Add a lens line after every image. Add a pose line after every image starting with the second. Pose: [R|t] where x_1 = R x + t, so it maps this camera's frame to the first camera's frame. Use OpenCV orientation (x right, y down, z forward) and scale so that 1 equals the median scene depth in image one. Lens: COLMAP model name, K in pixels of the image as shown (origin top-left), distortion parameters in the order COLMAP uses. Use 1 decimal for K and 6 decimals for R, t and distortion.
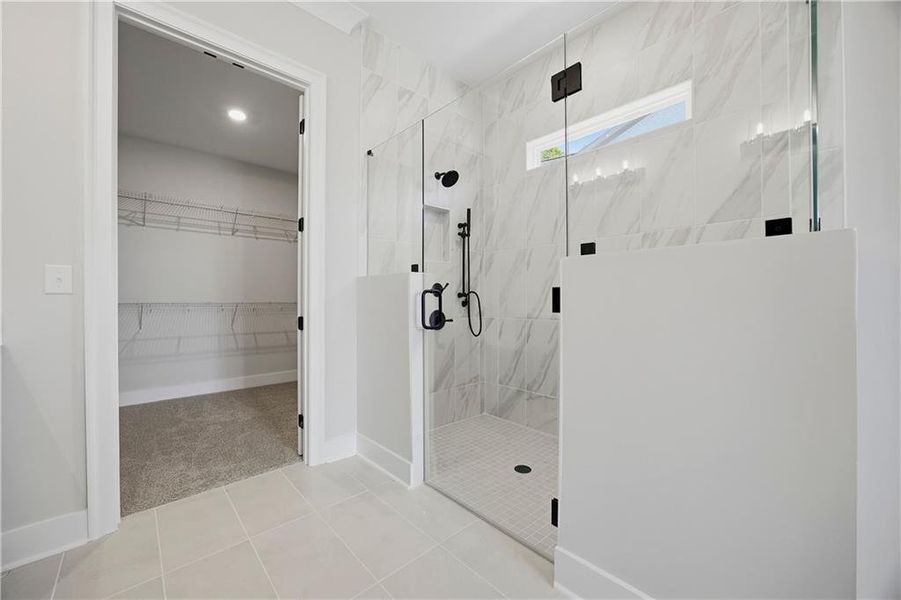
lens RADIAL K [[347.8, 0, 446.3], [0, 347.8, 296.6], [0, 0, 1]] dist [-0.009386, 0.000721]
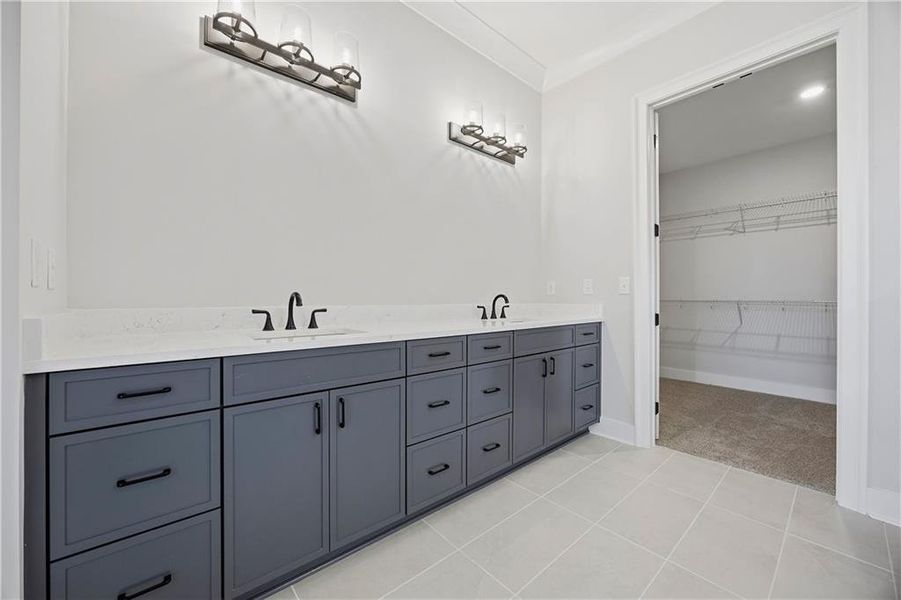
lens RADIAL K [[347.8, 0, 446.6], [0, 347.8, 297.9], [0, 0, 1]] dist [-0.009386, 0.000721]
pose [[-0.037280, 0.004238, -0.999296, 0.367140], [0.004195, 0.999983, 0.004084, -0.000236], [0.999296, -0.004039, -0.037297, 0.097910]]
